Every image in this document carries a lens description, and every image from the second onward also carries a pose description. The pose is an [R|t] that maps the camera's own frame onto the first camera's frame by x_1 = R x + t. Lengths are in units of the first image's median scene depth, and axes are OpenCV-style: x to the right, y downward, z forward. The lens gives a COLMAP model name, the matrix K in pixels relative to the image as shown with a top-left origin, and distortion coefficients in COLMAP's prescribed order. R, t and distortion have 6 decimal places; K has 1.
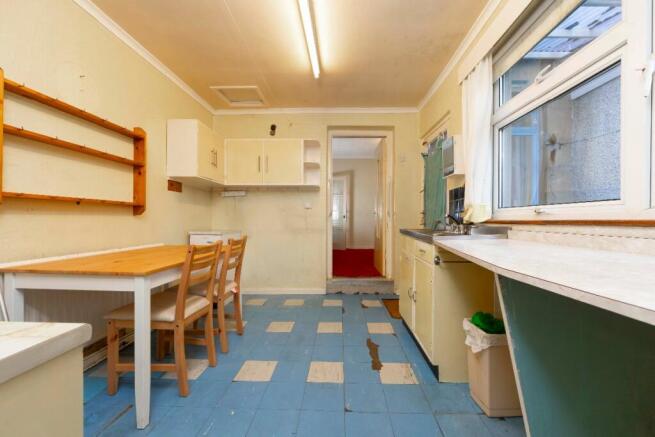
lens RADIAL K [[262.3, 0, 327.6], [0, 262.3, 220.2], [0, 0, 1]] dist [-0.009325, -0.000271]
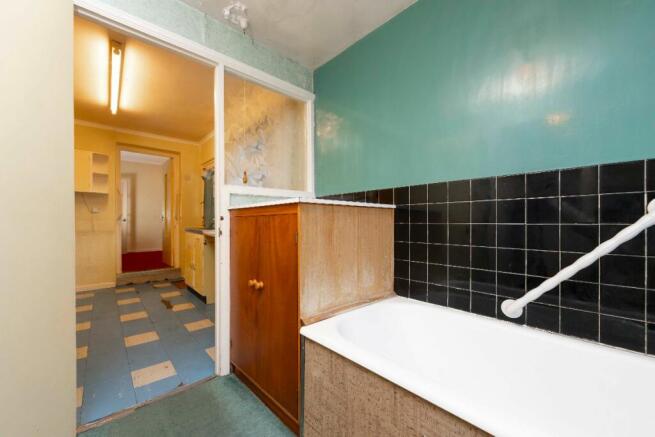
lens RADIAL K [[262.3, 0, 333.4], [0, 262.3, 223.5], [0, 0, 1]] dist [-0.009325, -0.000271]
pose [[0.714904, -0.005436, 0.699201, -0.132697], [0.006141, 0.999980, 0.001496, 0.006867], [-0.699195, 0.003224, 0.714924, -0.542841]]
